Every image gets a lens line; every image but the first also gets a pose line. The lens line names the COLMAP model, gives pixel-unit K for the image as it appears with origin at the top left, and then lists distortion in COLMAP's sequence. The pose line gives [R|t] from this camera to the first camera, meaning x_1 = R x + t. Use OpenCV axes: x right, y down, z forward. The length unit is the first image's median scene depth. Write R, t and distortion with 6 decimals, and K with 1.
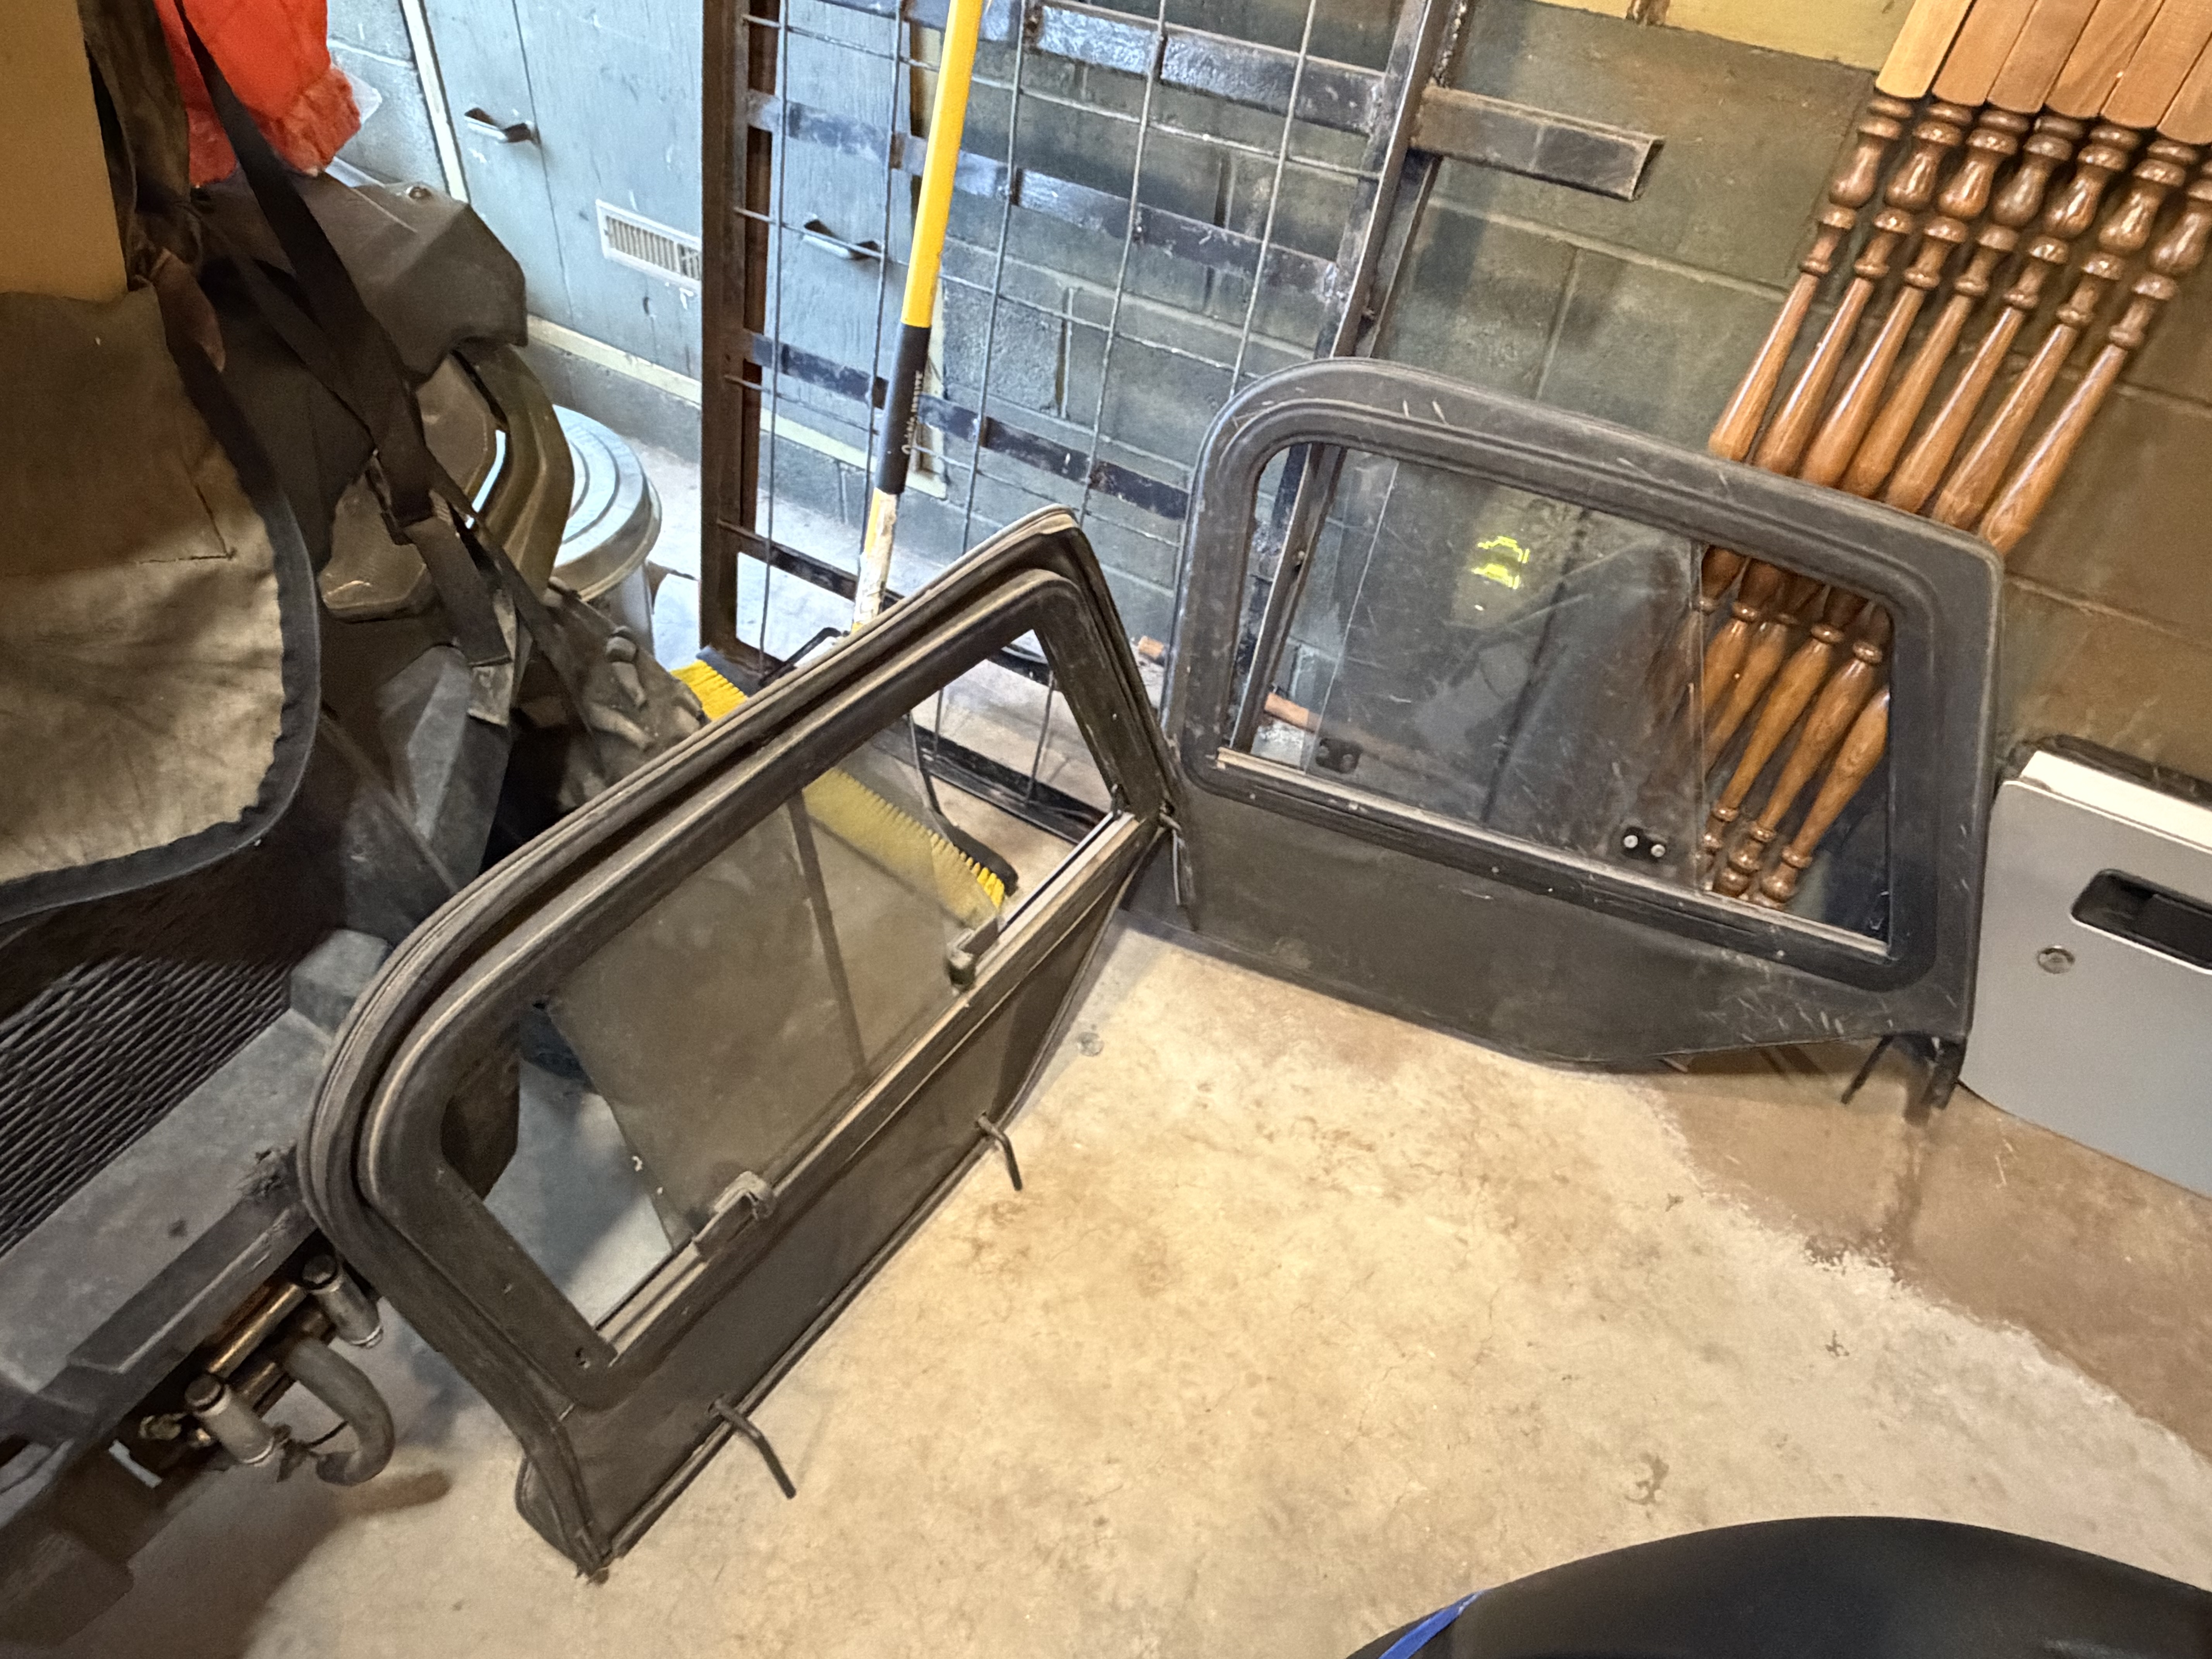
lens RADIAL K [[1355.5, 0, 1094.7], [0, 1355.5, 830.8], [0, 0, 1]] dist [-0.001867, 0.001261]
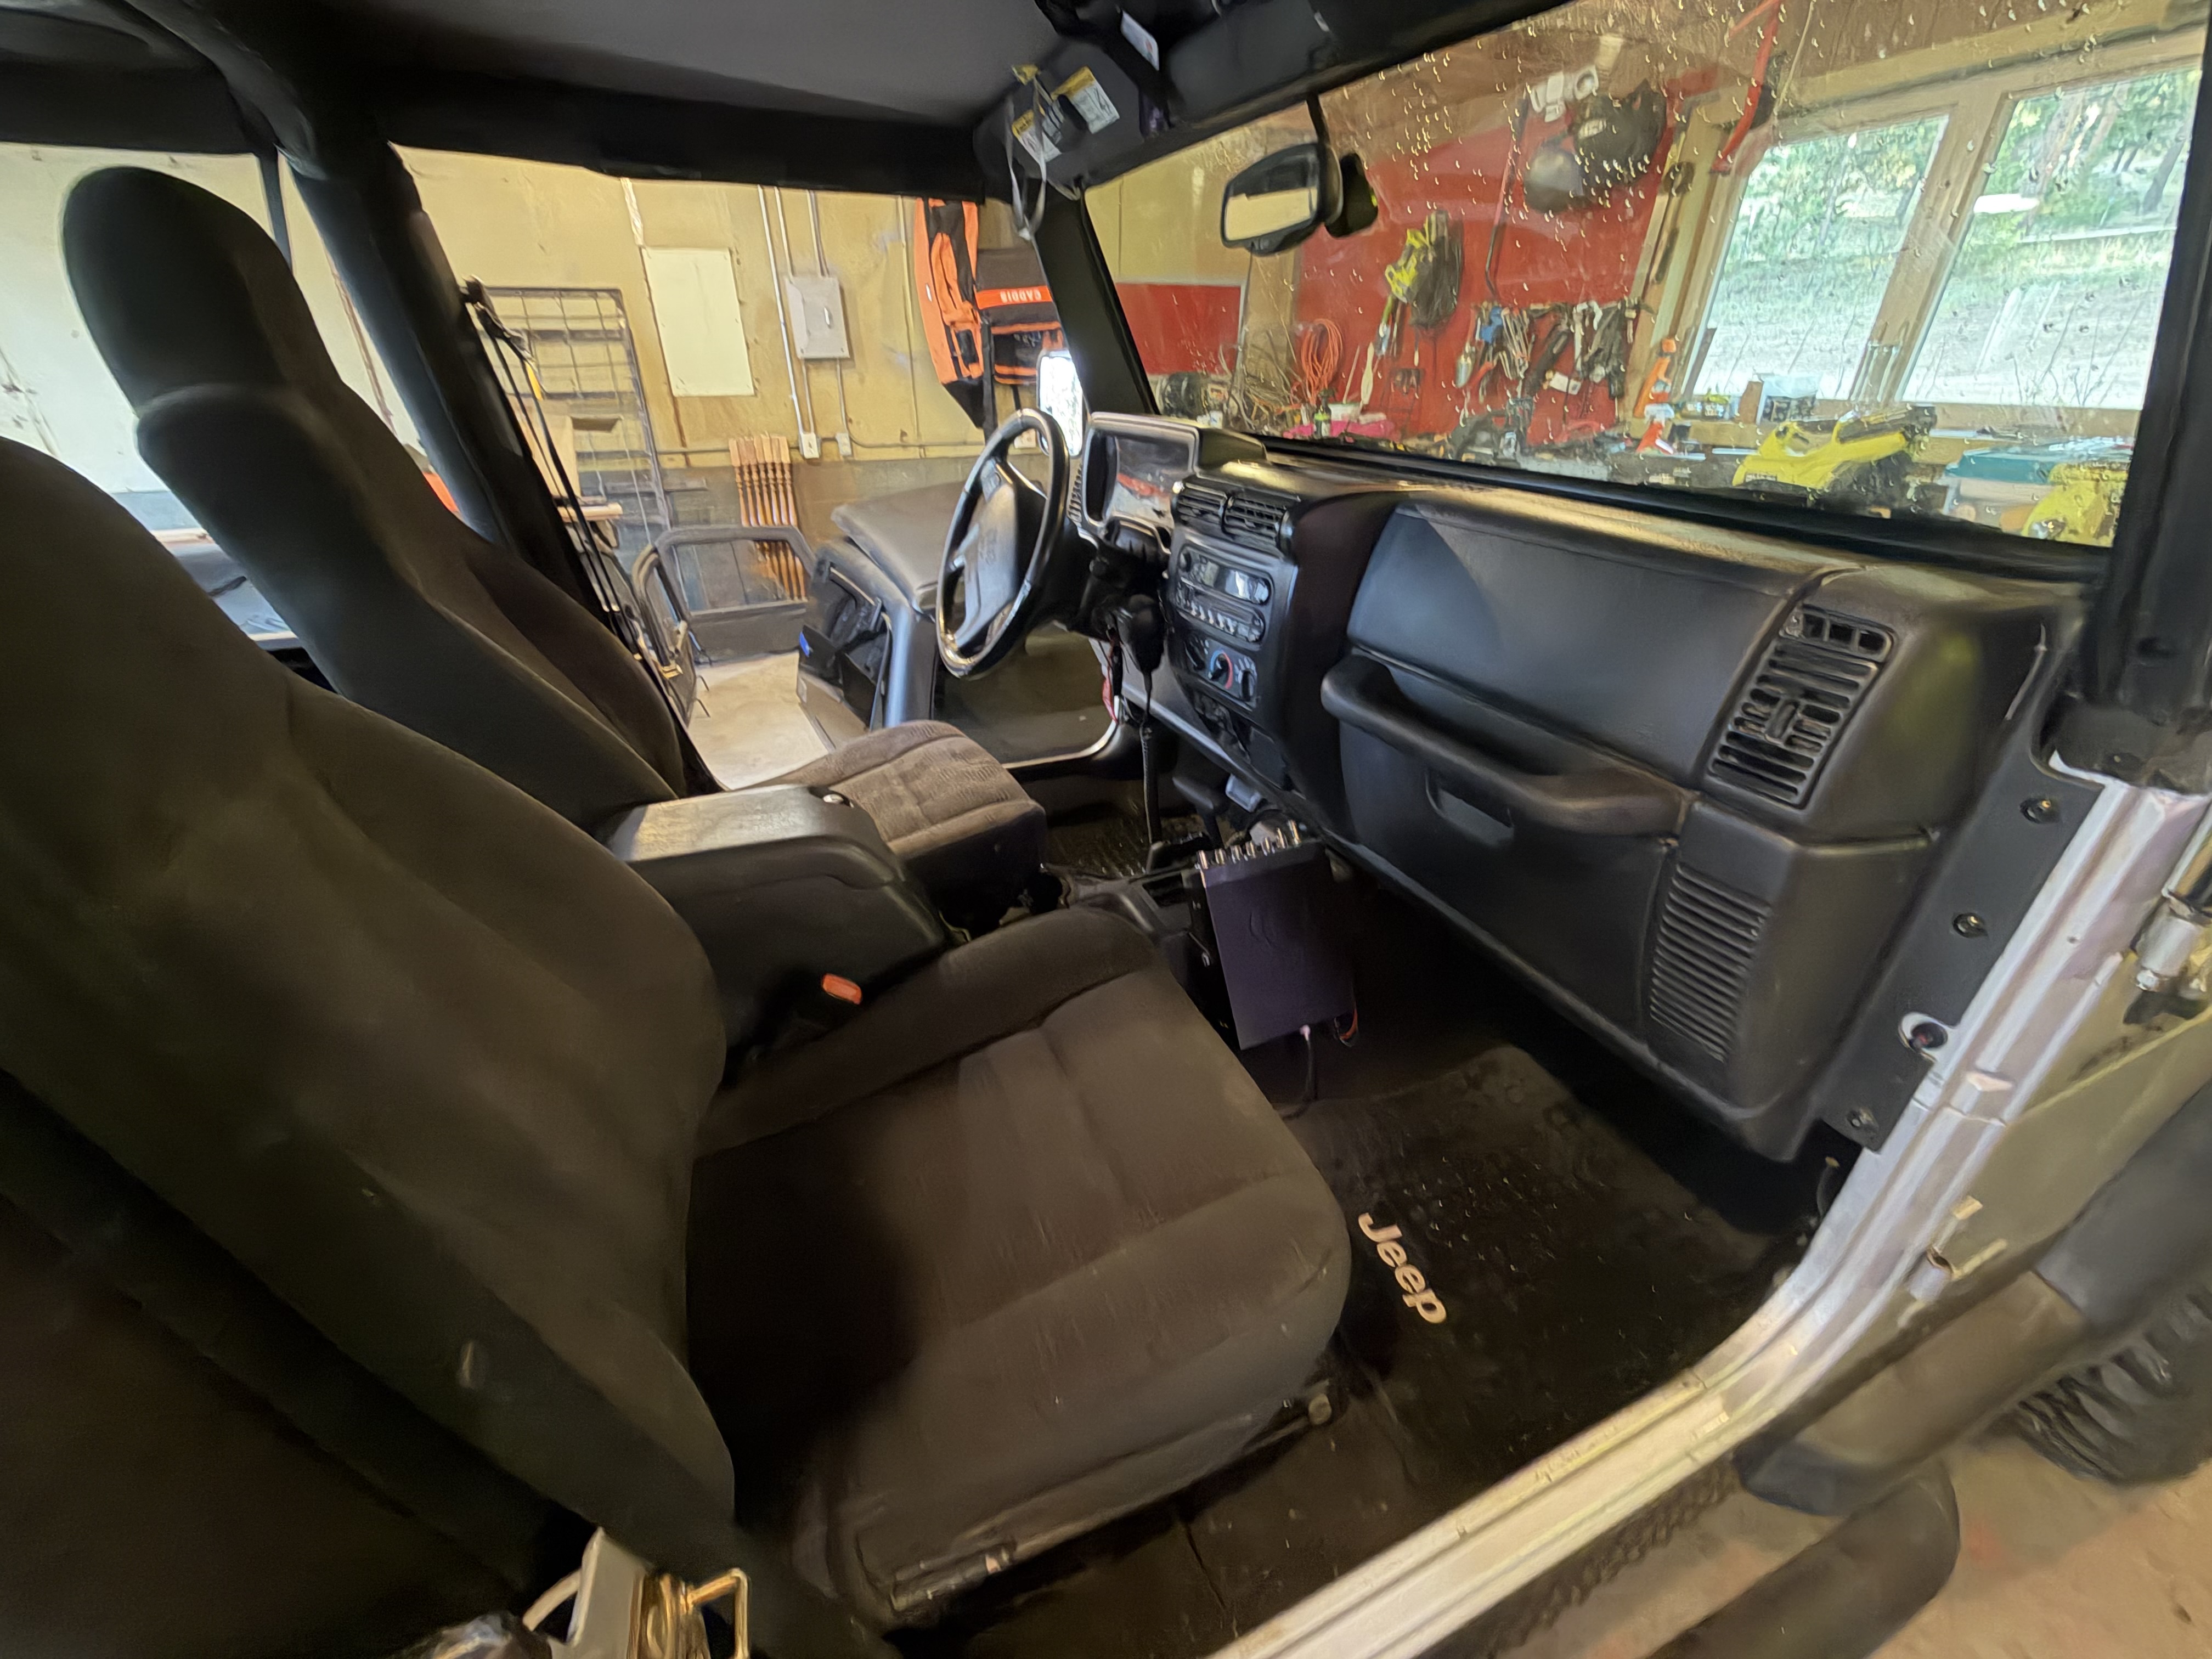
lens RADIAL K [[880.0, 0, 1106.0], [0, 880.0, 829.5], [0, 0, 1]] dist [-0.000704, -0.000705]
pose [[0.593776, -0.438050, 0.674939, -1.569906], [0.597428, 0.801906, -0.005132, 1.547121], [-0.538989, 0.406275, 0.737856, -1.874379]]
